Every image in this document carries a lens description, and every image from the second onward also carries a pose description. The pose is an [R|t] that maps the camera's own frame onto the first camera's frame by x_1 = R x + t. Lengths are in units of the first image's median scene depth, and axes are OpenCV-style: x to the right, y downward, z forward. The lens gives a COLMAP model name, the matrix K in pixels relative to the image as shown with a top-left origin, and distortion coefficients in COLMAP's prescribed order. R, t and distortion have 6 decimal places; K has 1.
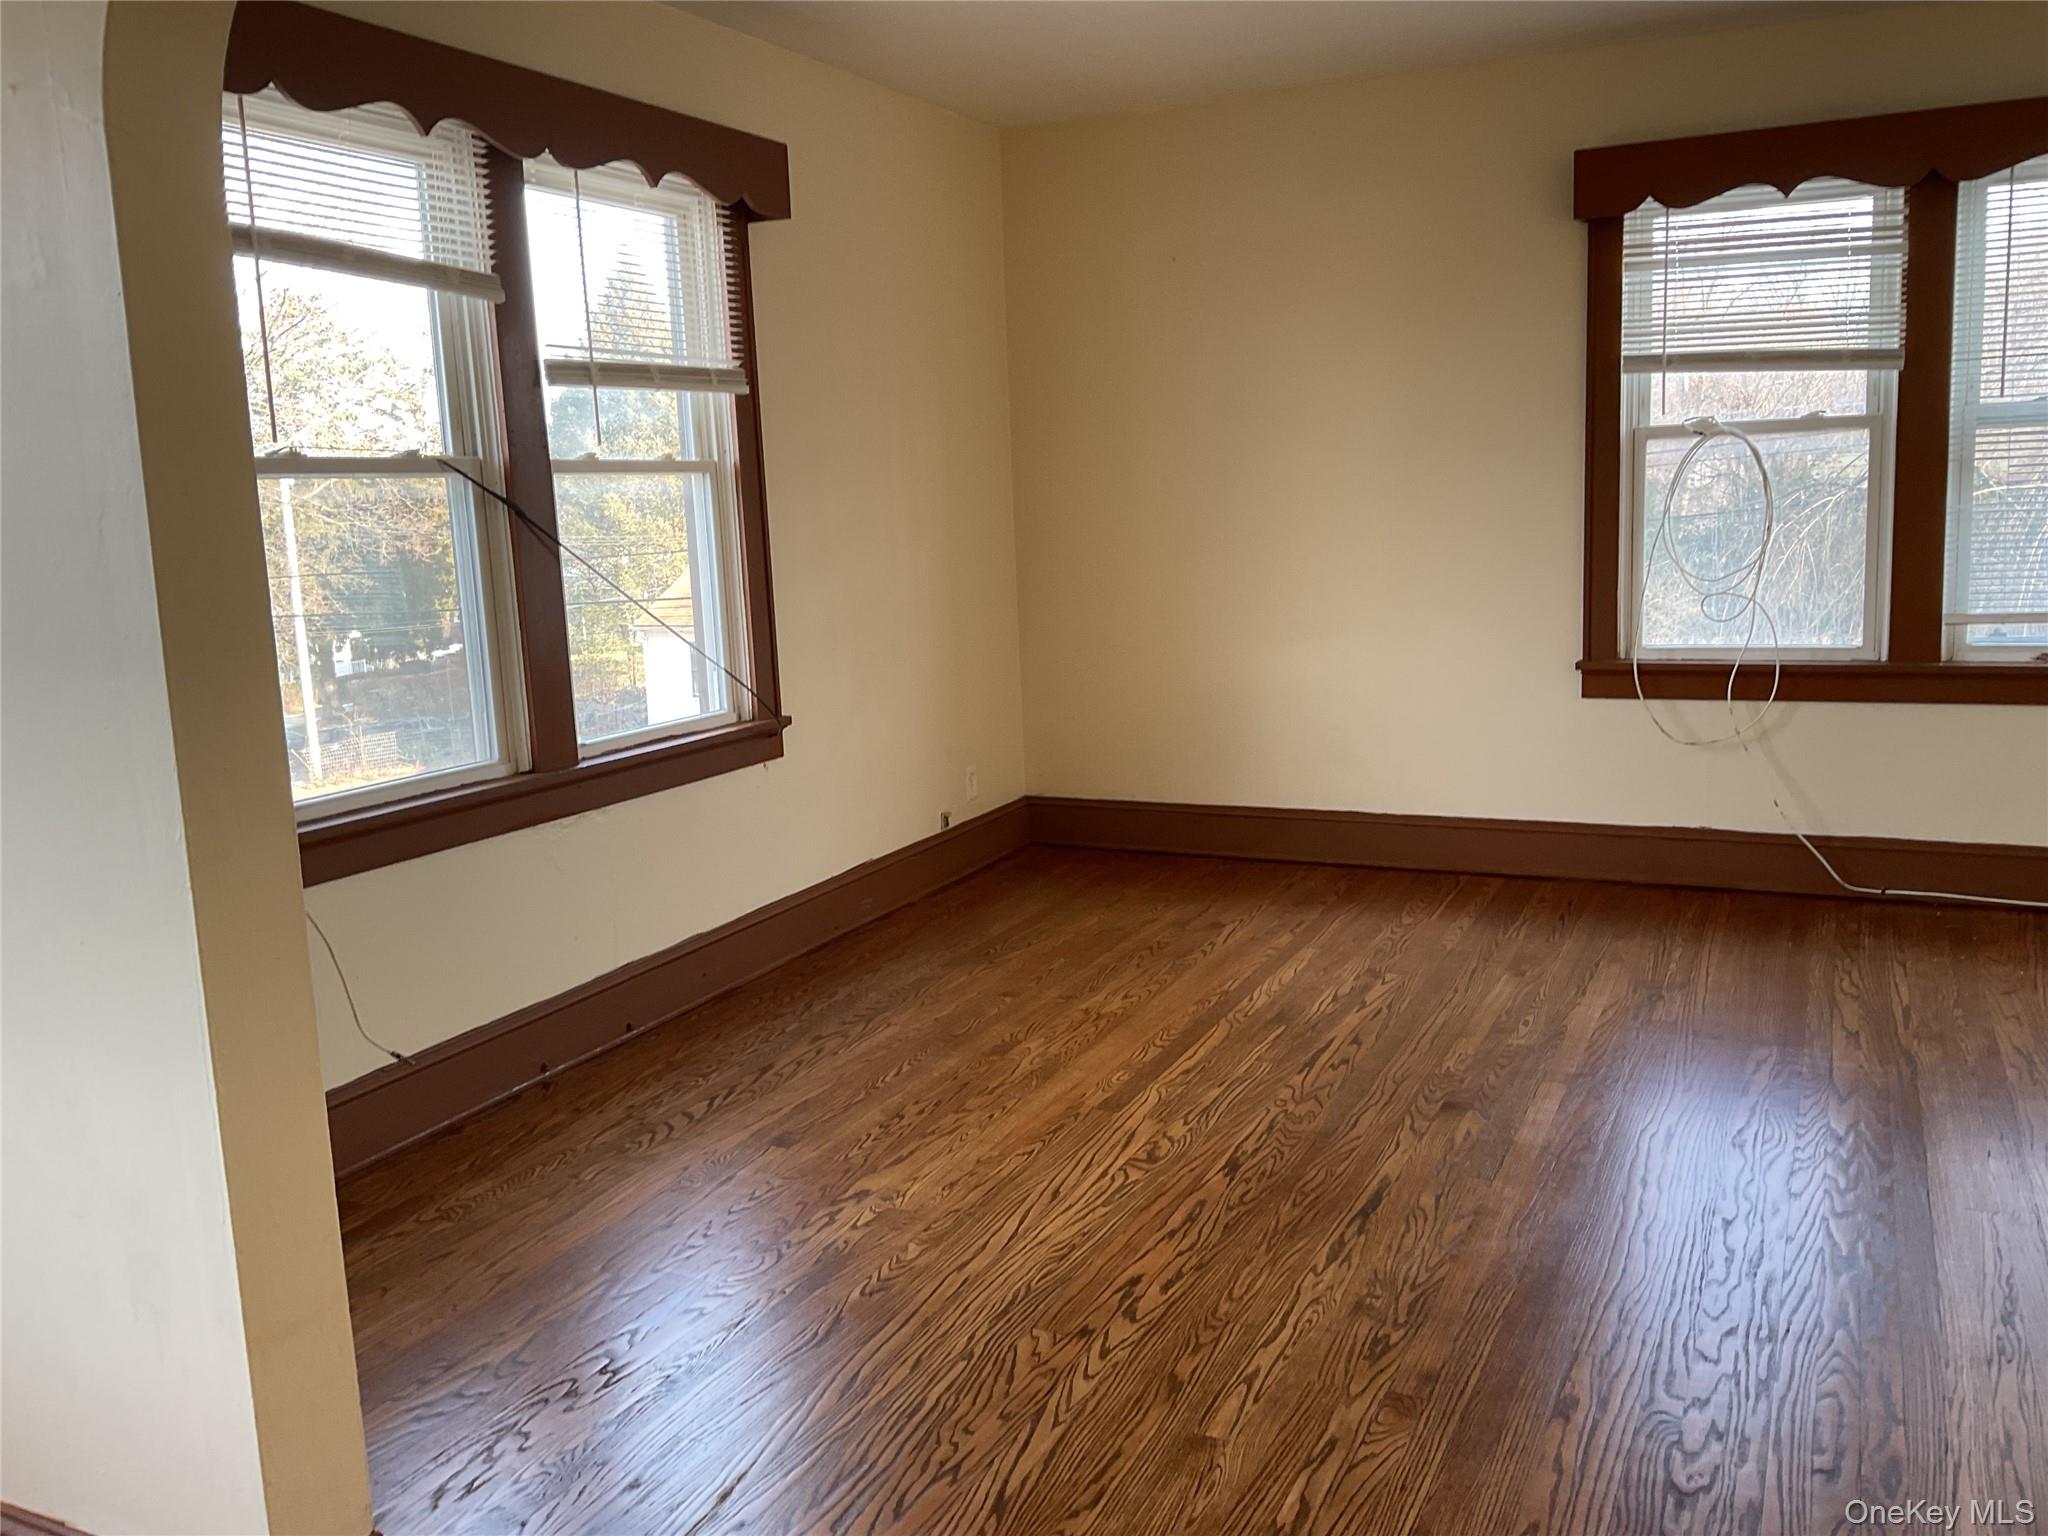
lens RADIAL K [[1702.6, 0, 1037.0], [0, 1702.6, 756.2], [0, 0, 1]] dist [0.110621, -0.209838]
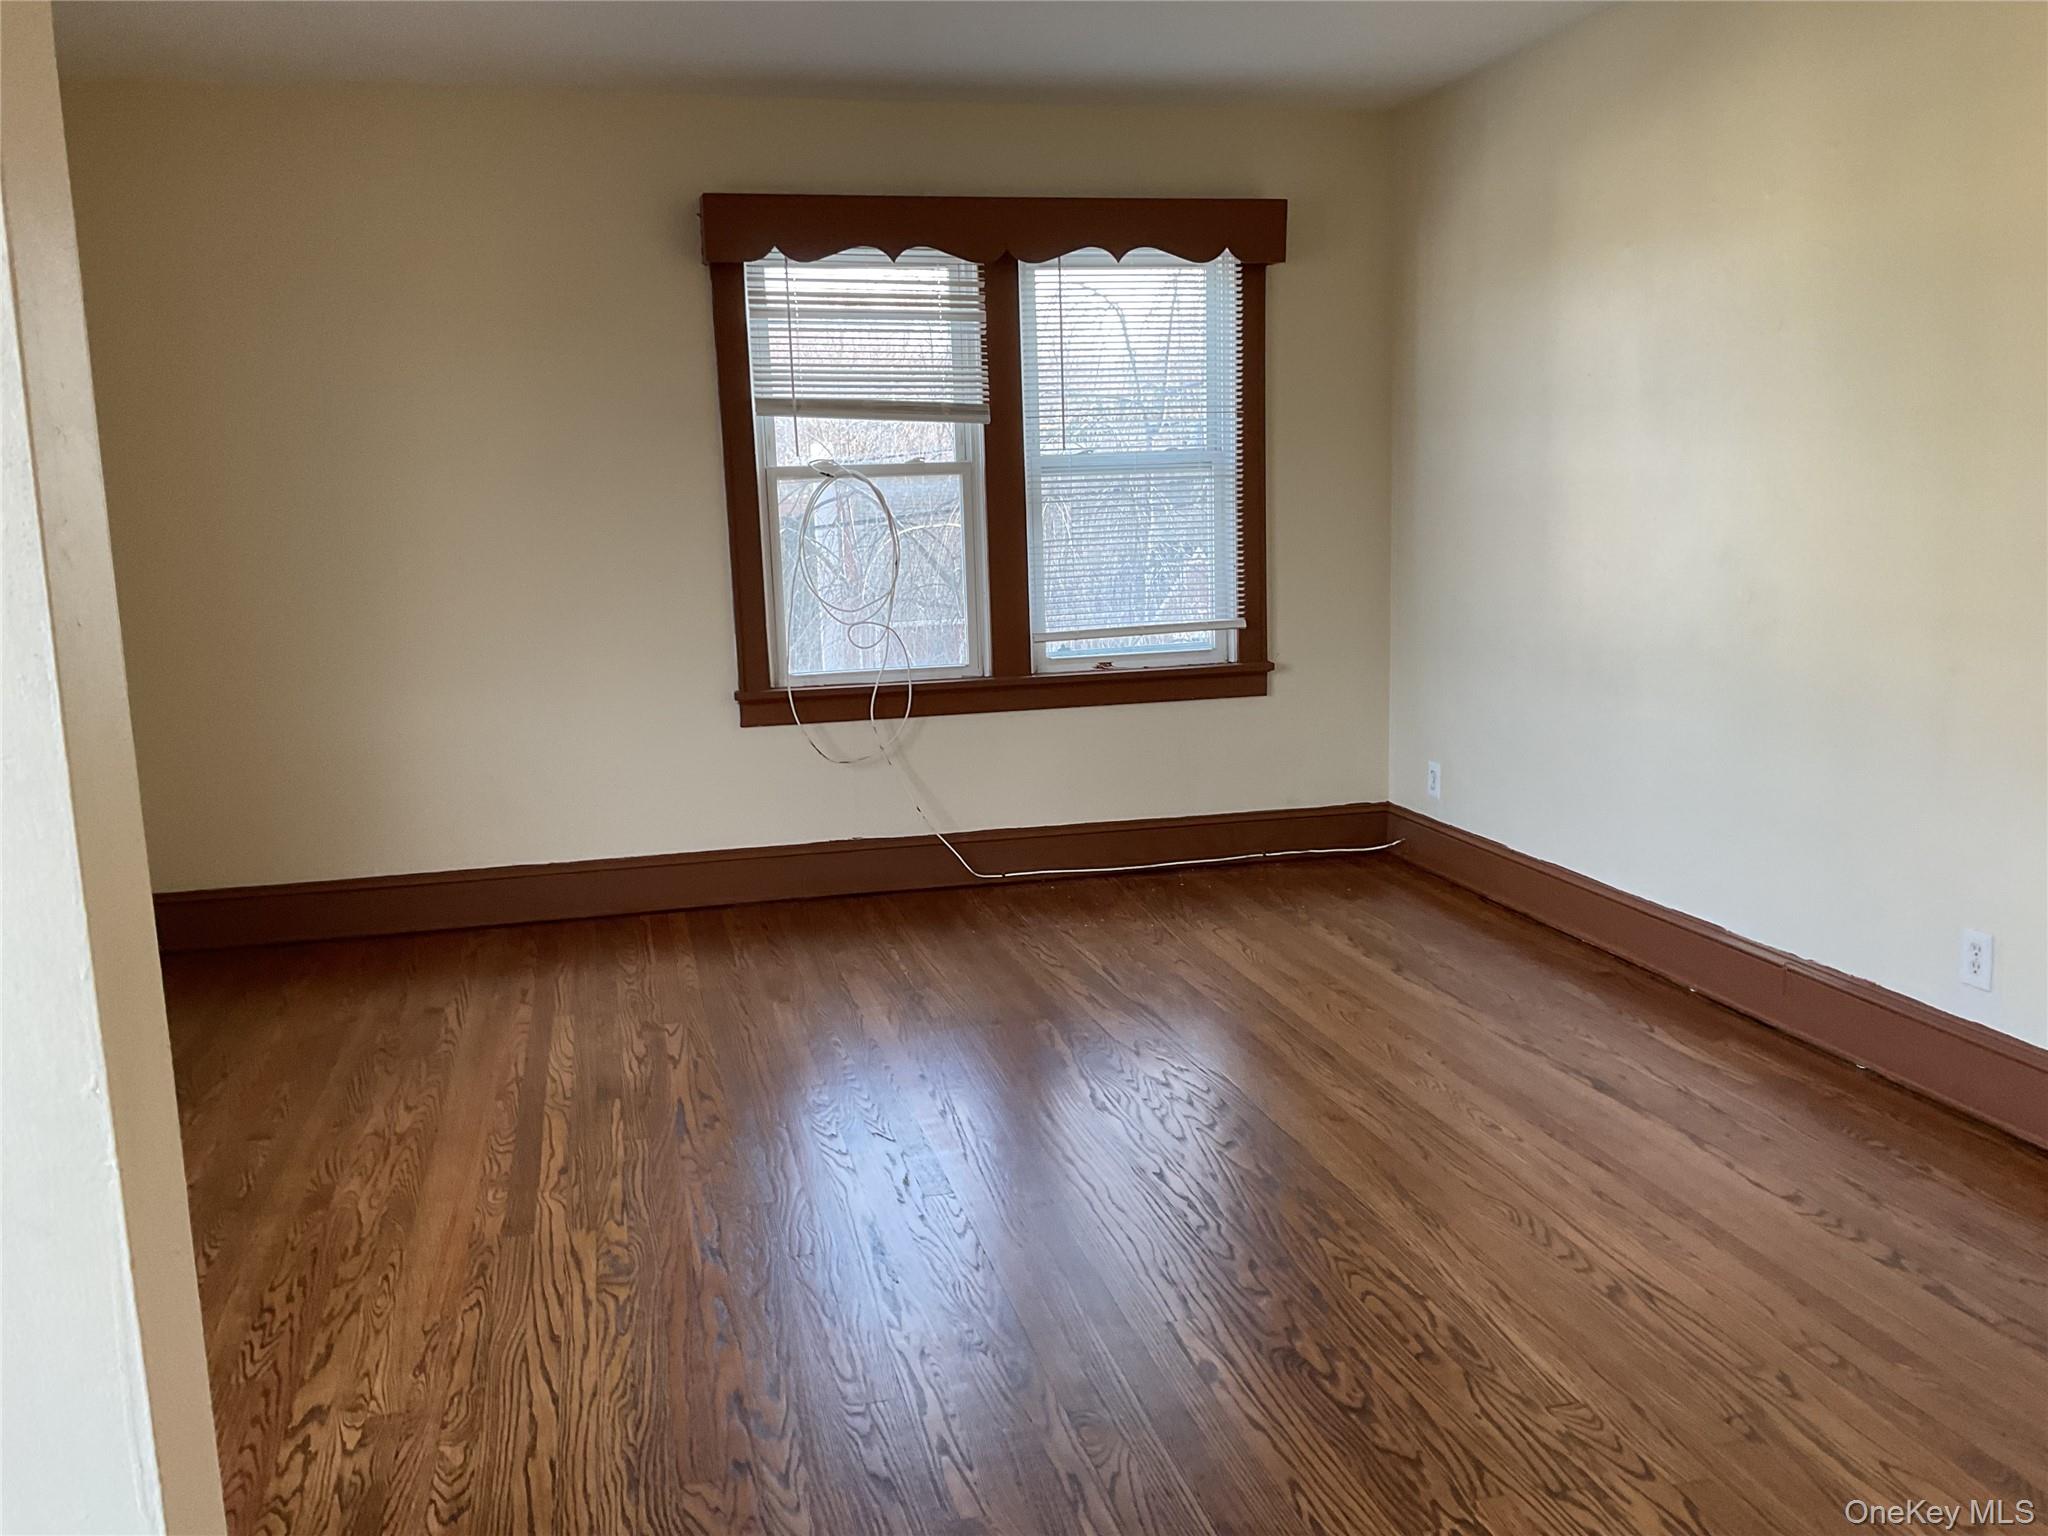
lens RADIAL K [[1695.7, 0, 1024.0], [0, 1695.7, 768.0], [0, 0, 1]] dist [0.119434, -0.226314]
pose [[0.770278, -0.088838, 0.631489, -0.266231], [0.095776, 0.995133, 0.023171, -0.022761], [-0.630475, 0.042633, 0.775038, 0.135716]]
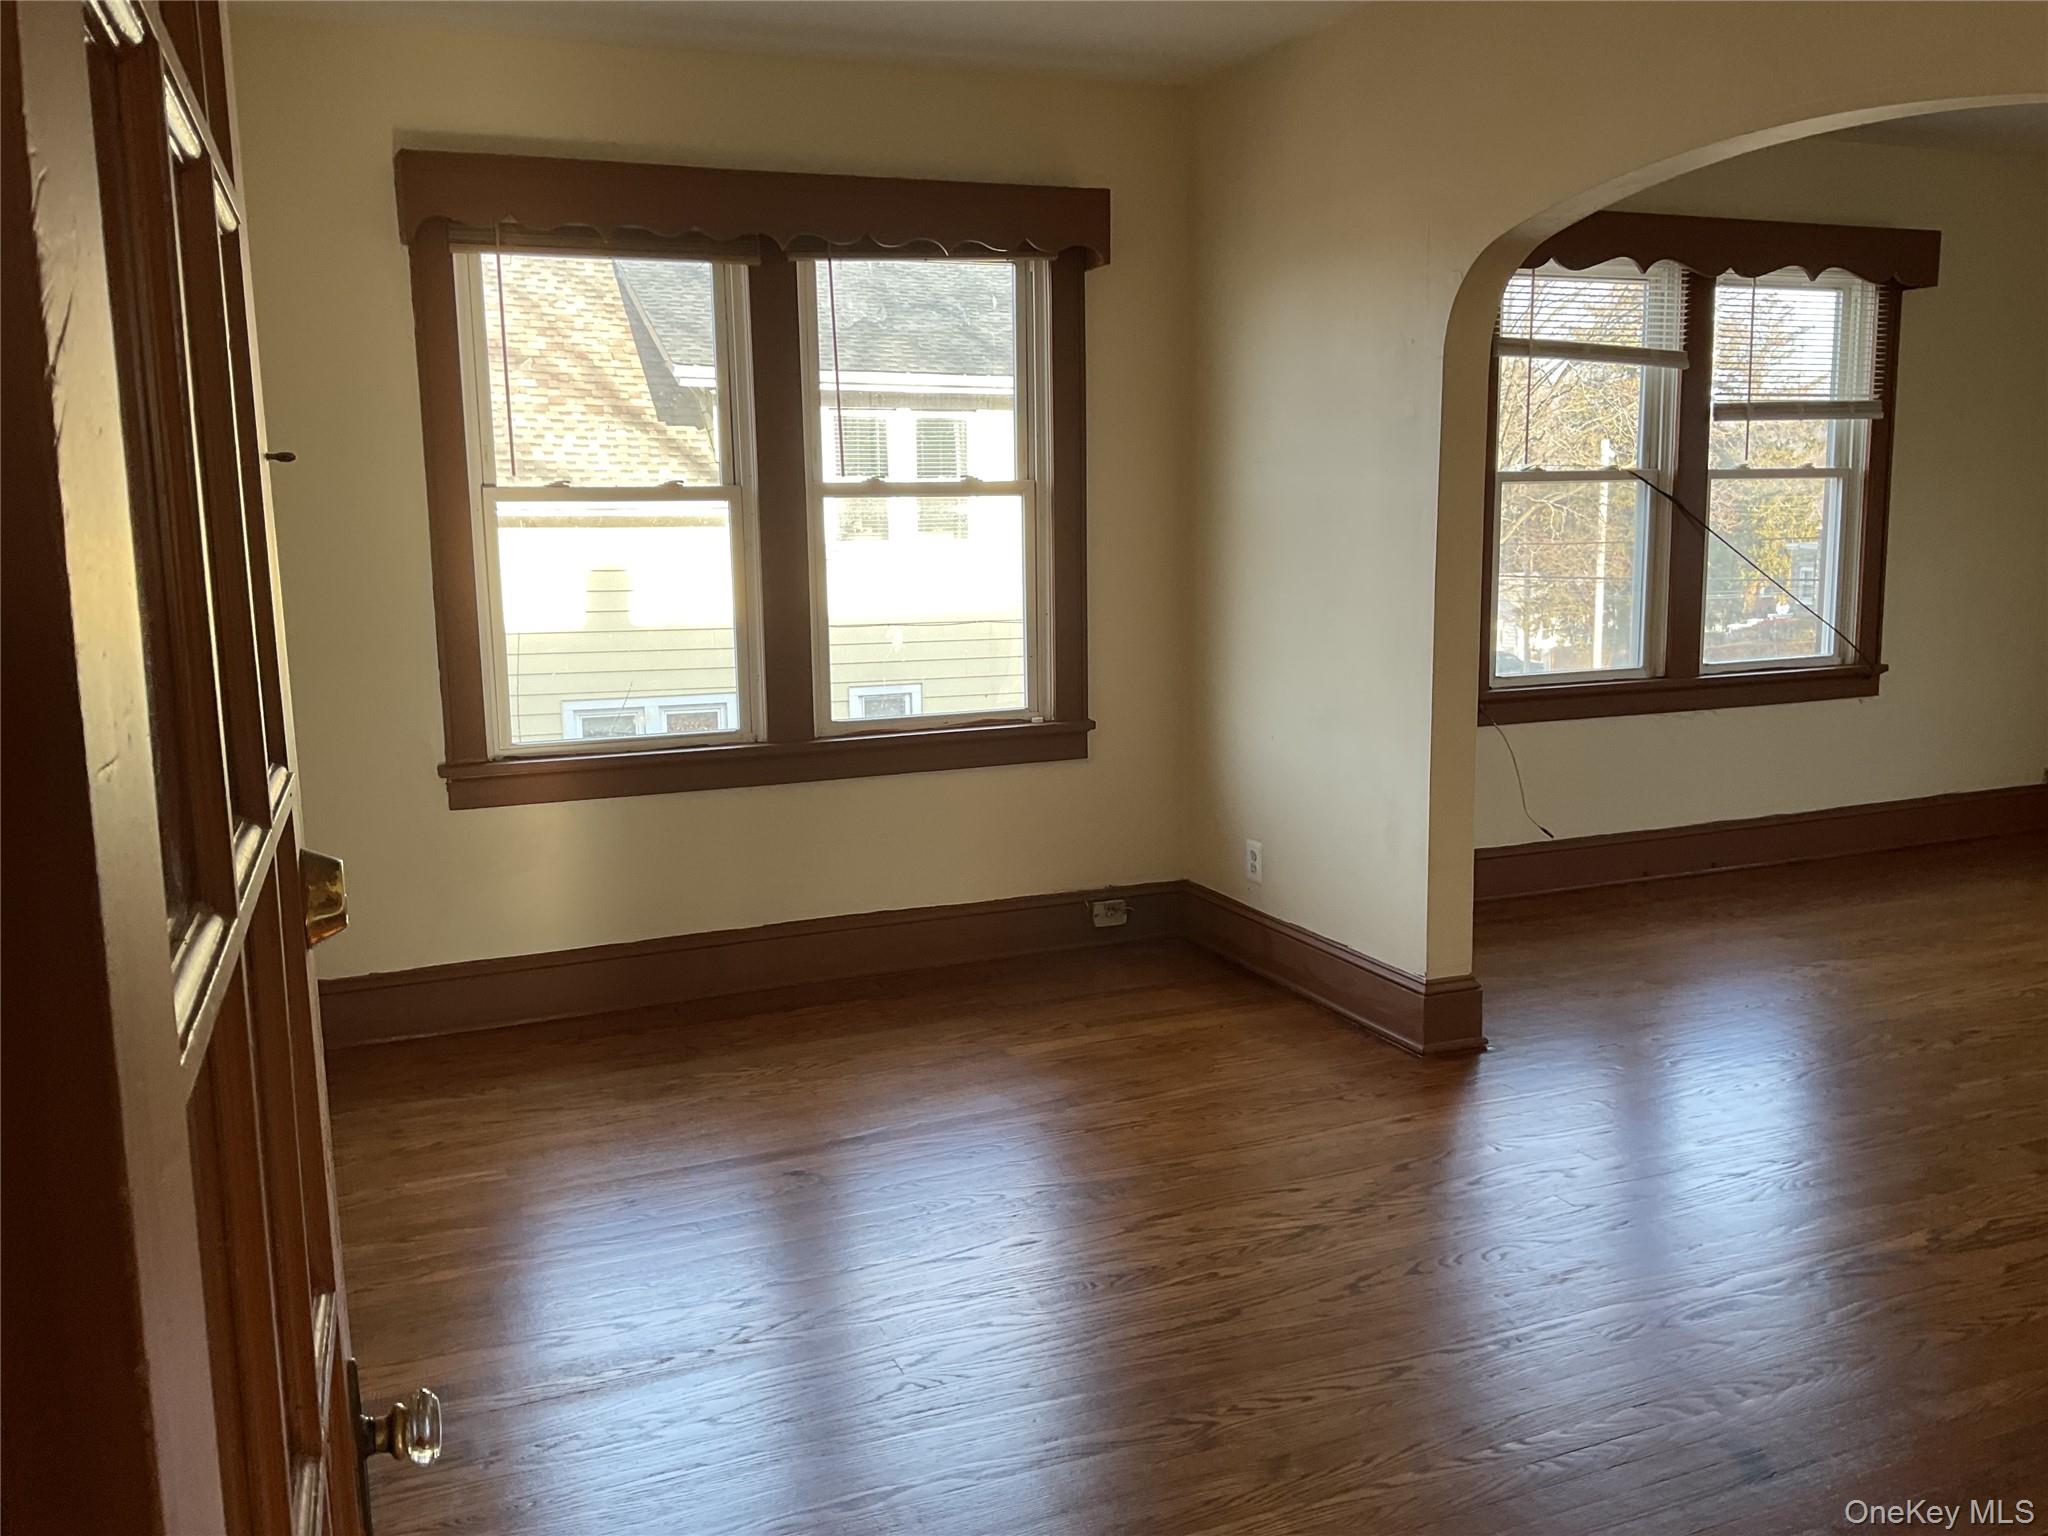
lens RADIAL K [[1695.7, 0, 1024.0], [0, 1695.7, 768.0], [0, 0, 1]] dist [0.119434, -0.226314]
pose [[0.741846, 0.133246, -0.657198, 0.240393], [-0.117749, 0.990716, 0.067952, 0.043219], [0.660151, 0.026974, 0.750649, -0.417989]]
